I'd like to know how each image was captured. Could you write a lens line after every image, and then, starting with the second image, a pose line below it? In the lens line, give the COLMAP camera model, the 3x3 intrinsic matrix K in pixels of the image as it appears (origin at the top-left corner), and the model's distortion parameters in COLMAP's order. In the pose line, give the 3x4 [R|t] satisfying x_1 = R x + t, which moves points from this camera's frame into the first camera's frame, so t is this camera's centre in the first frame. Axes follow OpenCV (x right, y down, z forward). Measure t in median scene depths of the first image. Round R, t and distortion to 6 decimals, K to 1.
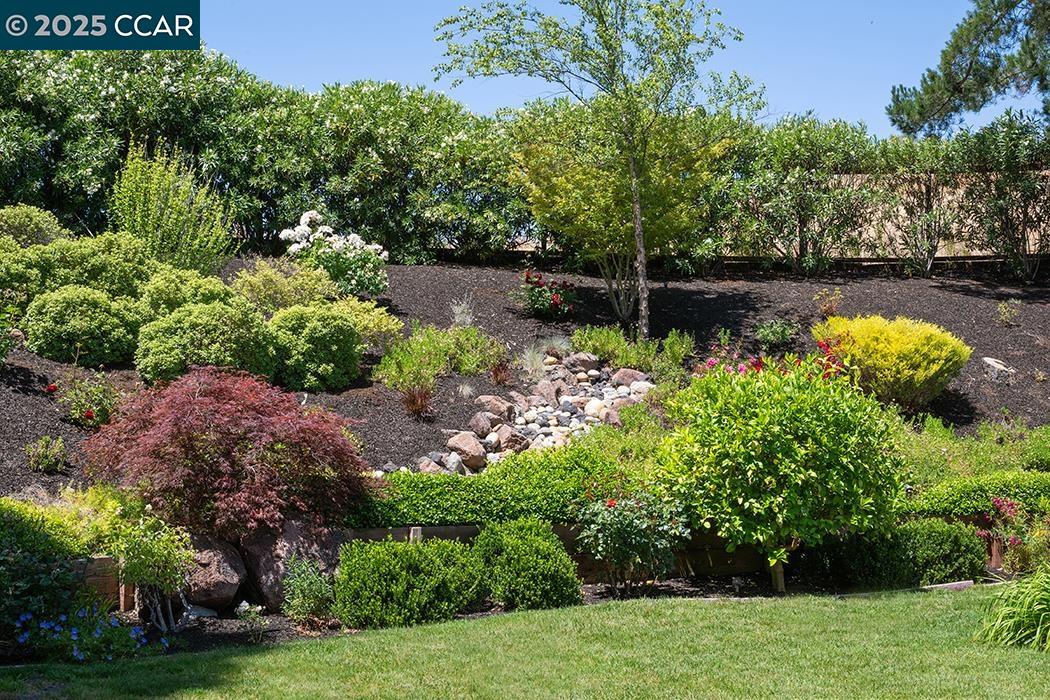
lens RADIAL K [[1342.6, 0, 520.6], [0, 1342.6, 352.8], [0, 0, 1]] dist [0.006752, 0.000000]
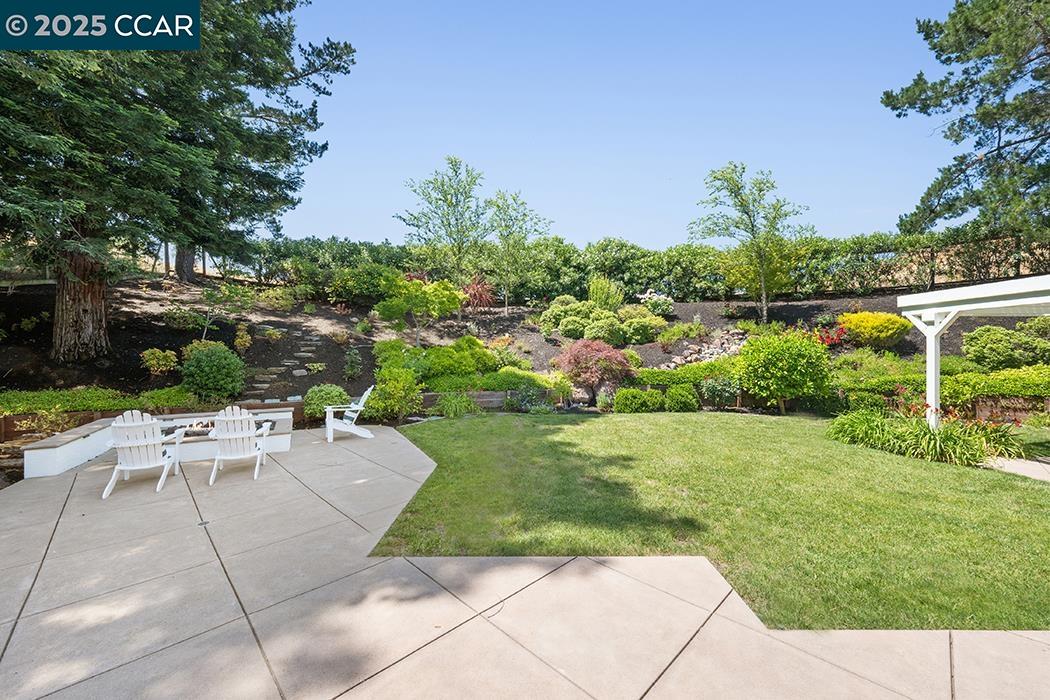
lens RADIAL K [[408.9, 0, 526.4], [0, 408.9, 351.3], [0, 0, 1]] dist [-0.002147, 0.000267]
pose [[0.820620, -0.000864, -0.571473, 0.187396], [0.029469, 0.998732, 0.040807, -0.003262], [0.570714, -0.050327, 0.819605, 0.001651]]
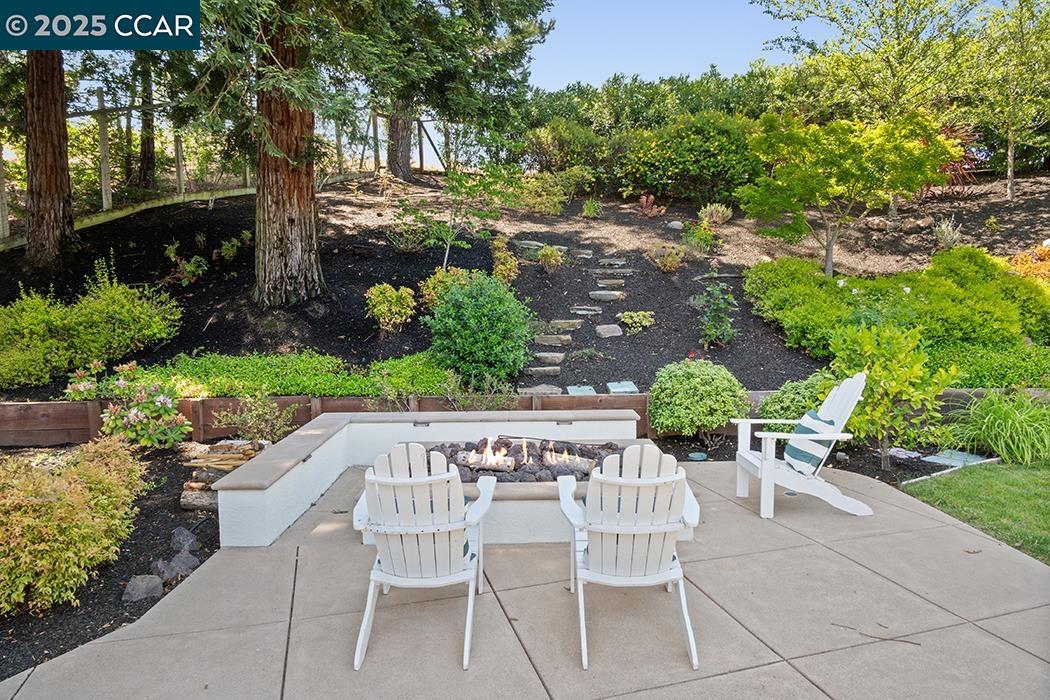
lens RADIAL K [[671.4, 0, 520.7], [0, 671.4, 350.9], [0, 0, 1]] dist [-0.020382, 0.001025]
pose [[0.455061, 0.071492, -0.887586, -0.072609], [0.052743, 0.992858, 0.107012, 0.003072], [0.888897, -0.095511, 0.448040, 0.031812]]
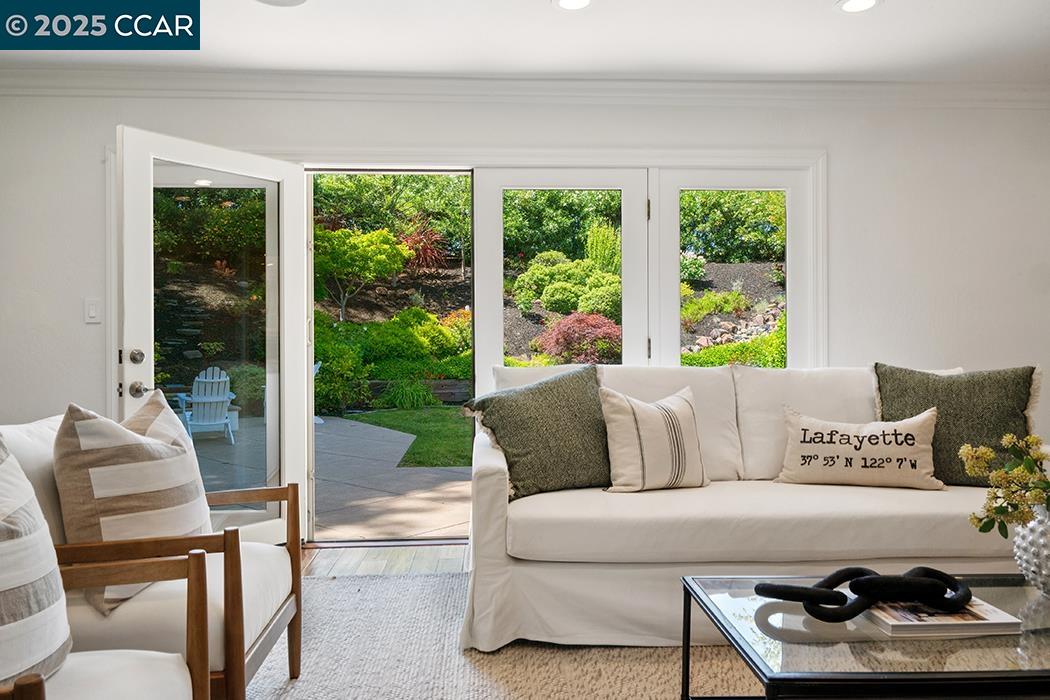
lens RADIAL K [[766.4, 0, 519.9], [0, 766.4, 346.0], [0, 0, 1]] dist [0.010316, 0.000895]
pose [[0.852930, -0.003031, -0.522017, 0.331975], [0.025129, 0.999062, 0.035258, 0.016906], [0.521420, -0.043191, 0.852206, -0.268569]]
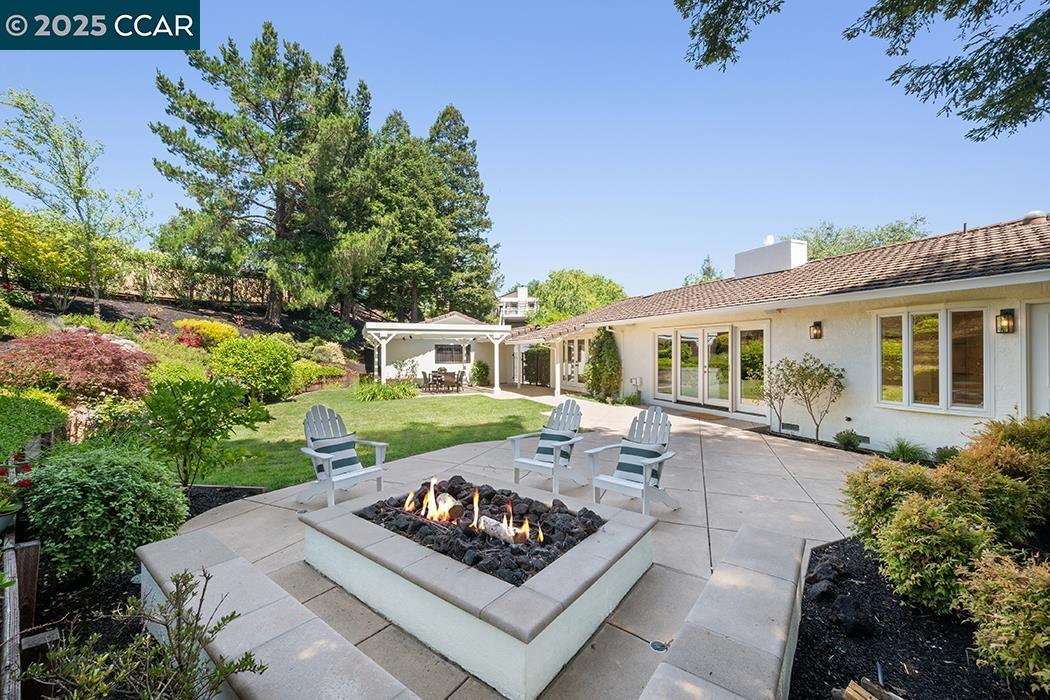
lens RADIAL K [[408.9, 0, 527.7], [0, 408.9, 350.1], [0, 0, 1]] dist [-0.002147, 0.000267]
pose [[0.191309, 0.004907, 0.981518, -0.523398], [-0.043641, 0.999041, 0.003511, 0.006672], [-0.980559, -0.043506, 0.191340, 0.116663]]
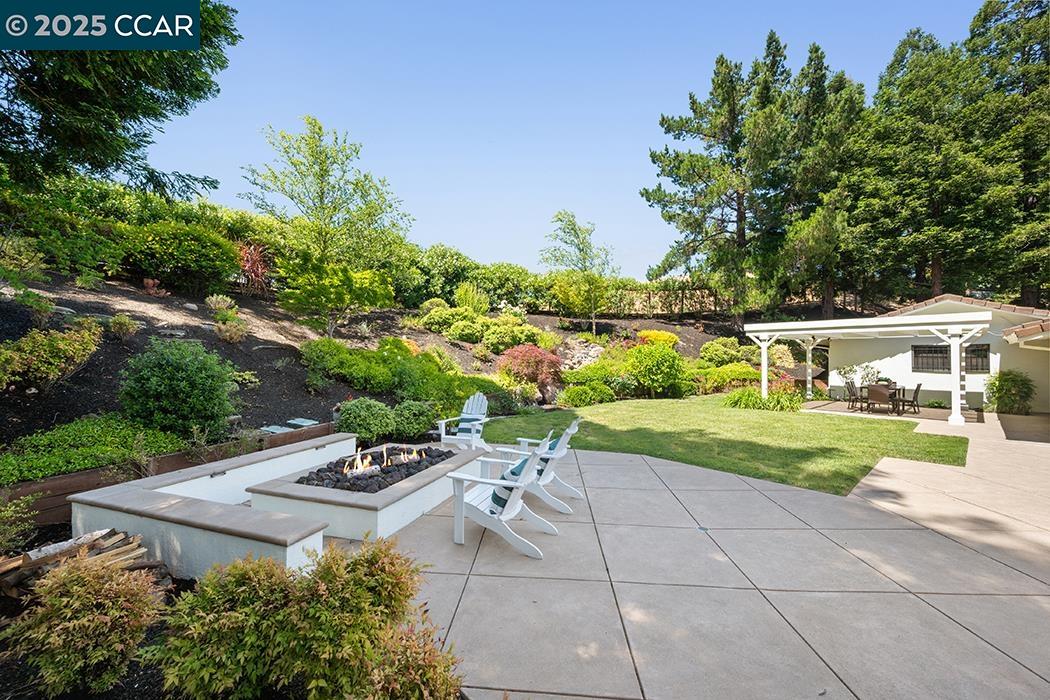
lens RADIAL K [[408.9, 0, 525.7], [0, 408.9, 351.4], [0, 0, 1]] dist [-0.002147, 0.000267]
pose [[0.990937, 0.001027, 0.134324, -0.279902], [-0.006172, 0.999263, 0.037886, -0.008825], [-0.134186, -0.038372, 0.990213, -0.136277]]
